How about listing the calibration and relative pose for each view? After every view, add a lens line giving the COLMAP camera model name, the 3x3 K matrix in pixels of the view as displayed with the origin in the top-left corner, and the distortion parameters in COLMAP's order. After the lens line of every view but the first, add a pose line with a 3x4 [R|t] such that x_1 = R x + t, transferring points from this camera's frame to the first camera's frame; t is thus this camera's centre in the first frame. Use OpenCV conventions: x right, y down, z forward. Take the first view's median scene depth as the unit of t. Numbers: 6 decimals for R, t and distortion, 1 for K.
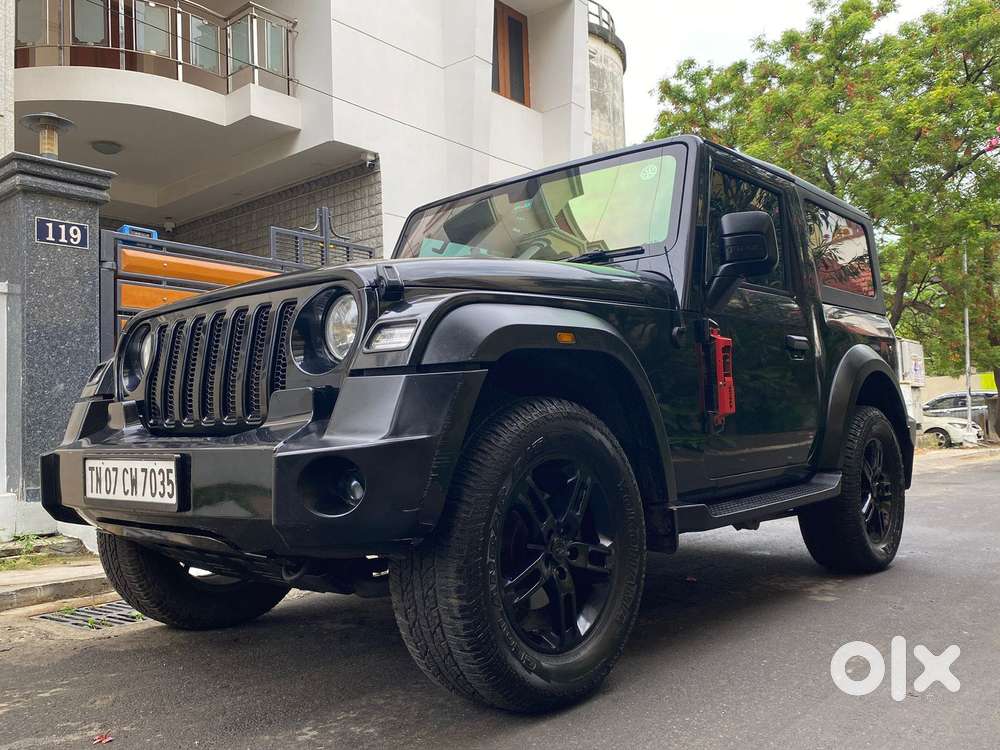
lens RADIAL K [[845.0, 0, 498.5], [0, 845.0, 384.0], [0, 0, 1]] dist [0.014393, -0.005004]
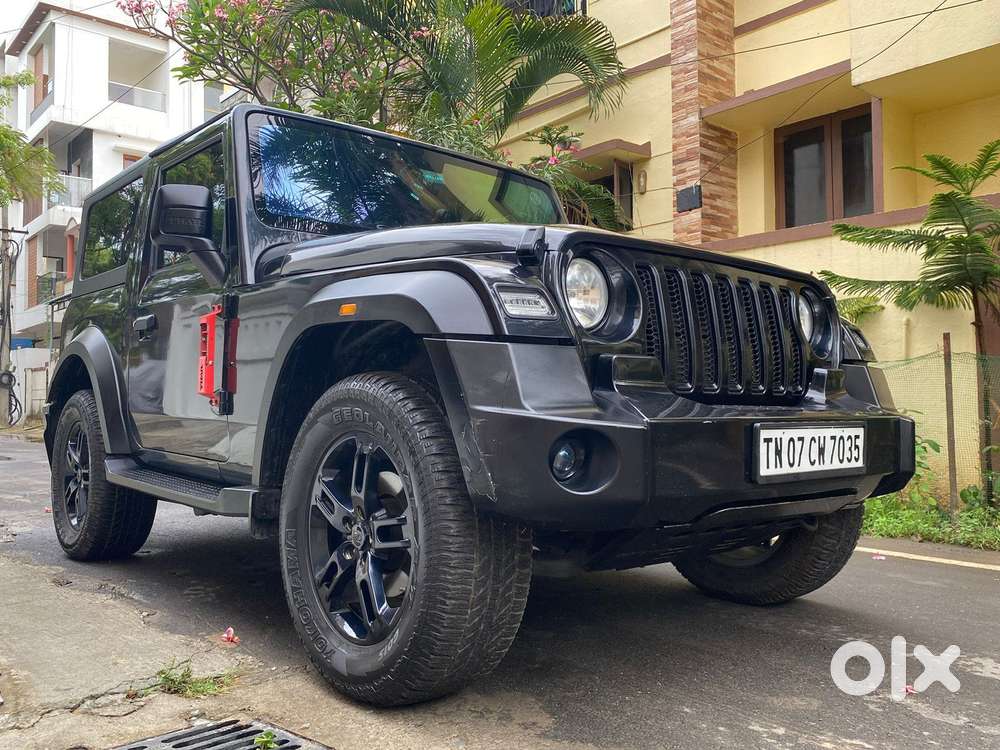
lens RADIAL K [[837.9, 0, 508.7], [0, 837.9, 370.9], [0, 0, 1]] dist [0.018563, -0.006084]
pose [[0.150509, 0.068055, 0.986263, -1.131938], [-0.059281, 0.996454, -0.059712, 0.081526], [-0.986830, -0.049479, 0.154009, 0.953279]]
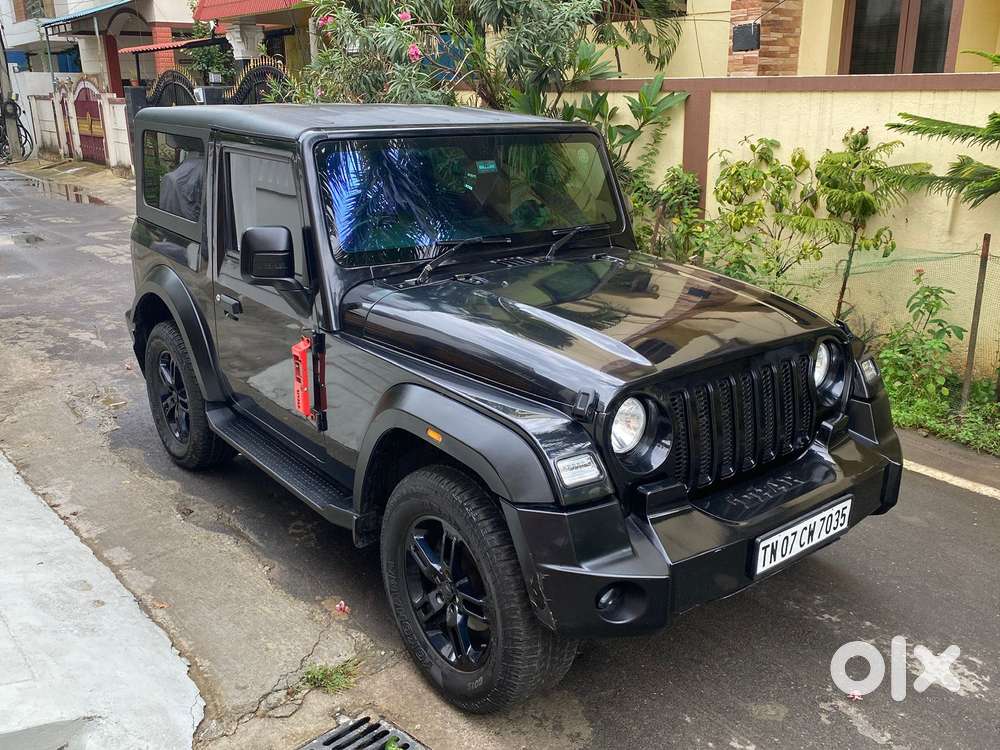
lens RADIAL K [[884.2, 0, 501.8], [0, 884.2, 369.7], [0, 0, 1]] dist [0.022081, -0.008618]
pose [[0.191152, -0.268069, 0.944246, -1.302958], [-0.056626, 0.957371, 0.283258, -0.349377], [-0.979926, -0.107615, 0.167824, 0.982738]]
